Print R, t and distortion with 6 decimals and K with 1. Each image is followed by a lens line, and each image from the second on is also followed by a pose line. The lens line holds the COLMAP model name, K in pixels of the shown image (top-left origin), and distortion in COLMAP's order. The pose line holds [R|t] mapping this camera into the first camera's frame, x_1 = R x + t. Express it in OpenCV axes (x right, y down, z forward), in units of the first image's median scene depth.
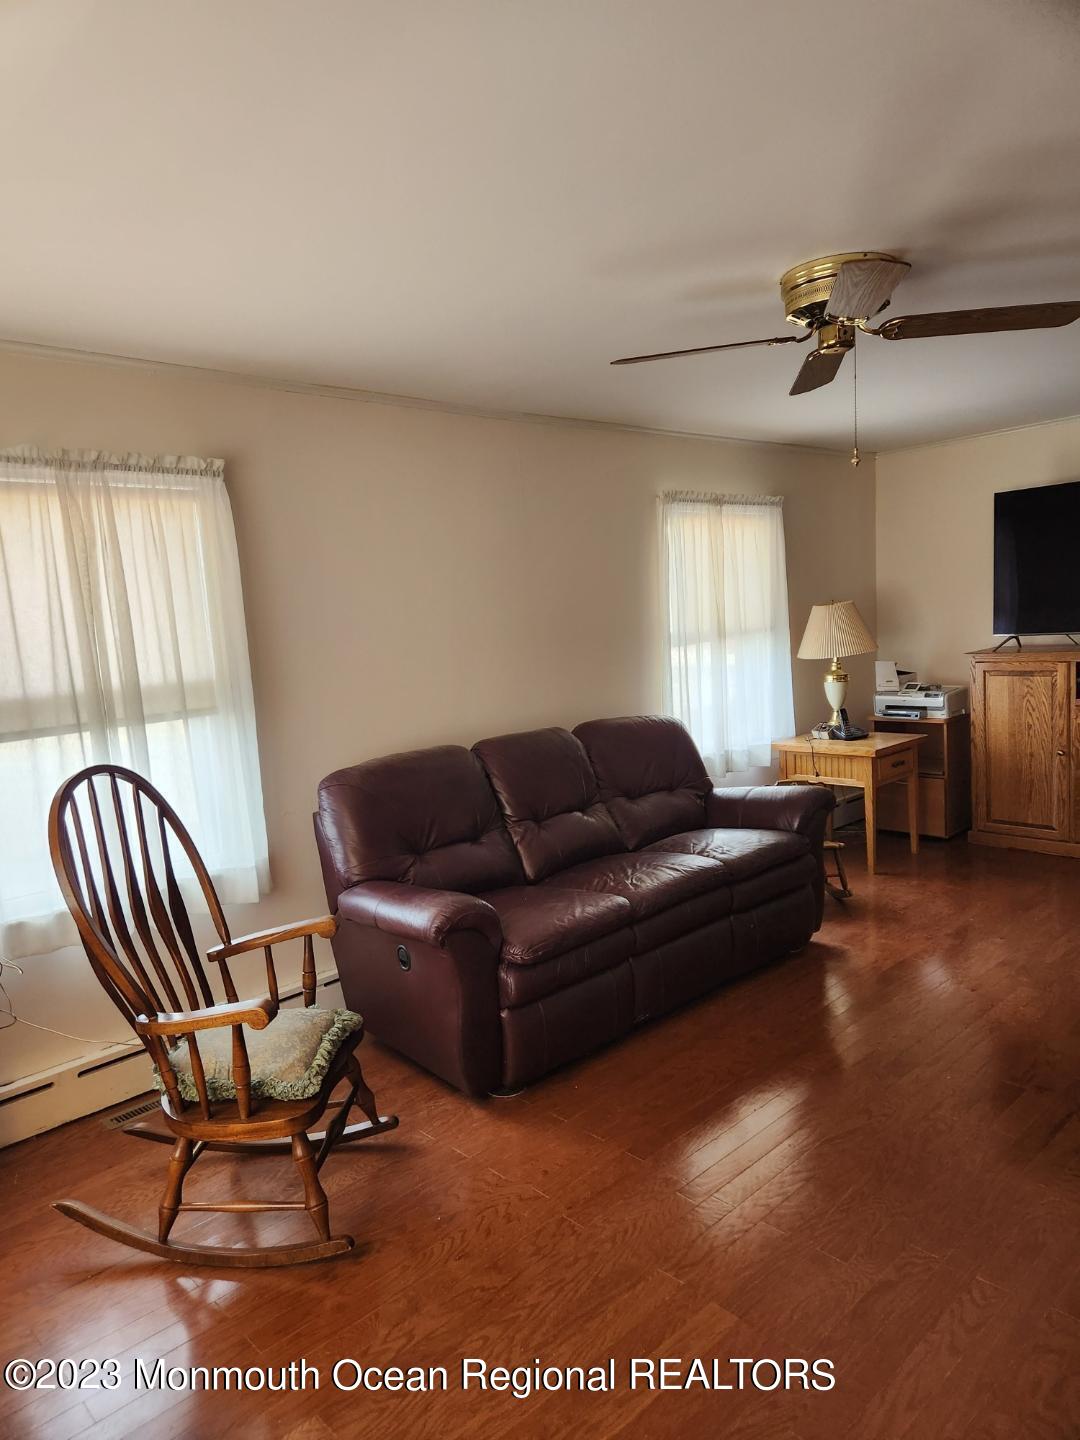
lens RADIAL K [[947.5, 0, 540.0], [0, 947.5, 720.0], [0, 0, 1]] dist [0.048051, -0.001699]
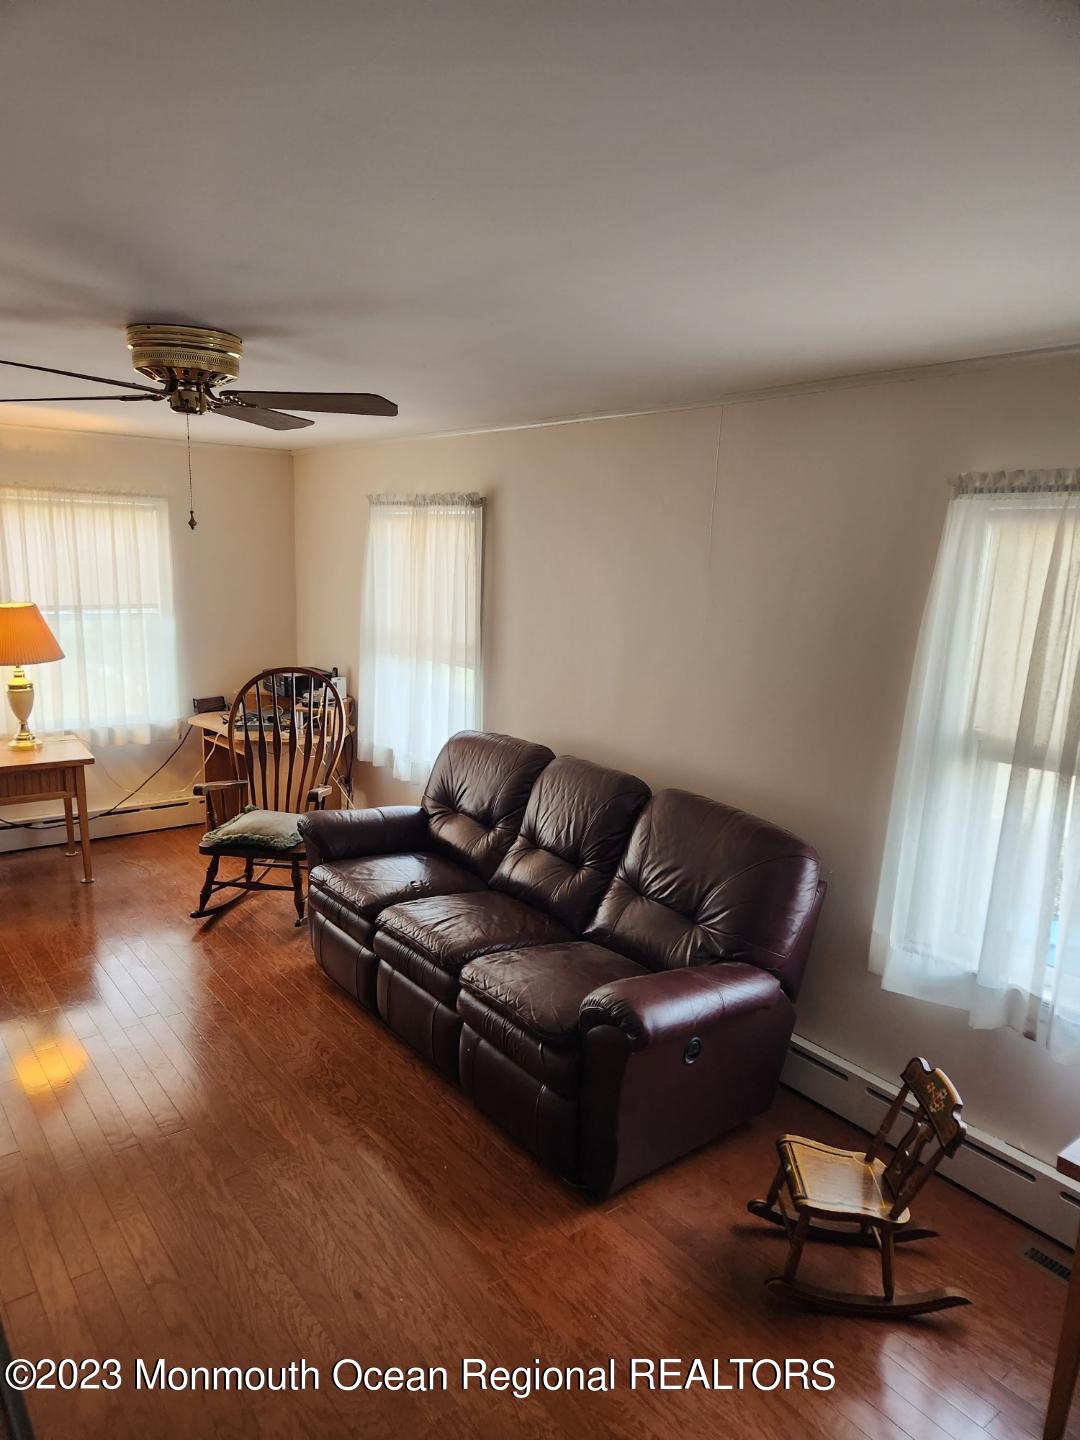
lens RADIAL K [[947.5, 0, 540.0], [0, 947.5, 720.0], [0, 0, 1]] dist [0.048051, -0.001699]
pose [[0.003229, 0.166737, -0.985996, 1.196099], [-0.249496, 0.954954, 0.160670, -0.208425], [0.968370, 0.245483, 0.044684, 1.152103]]
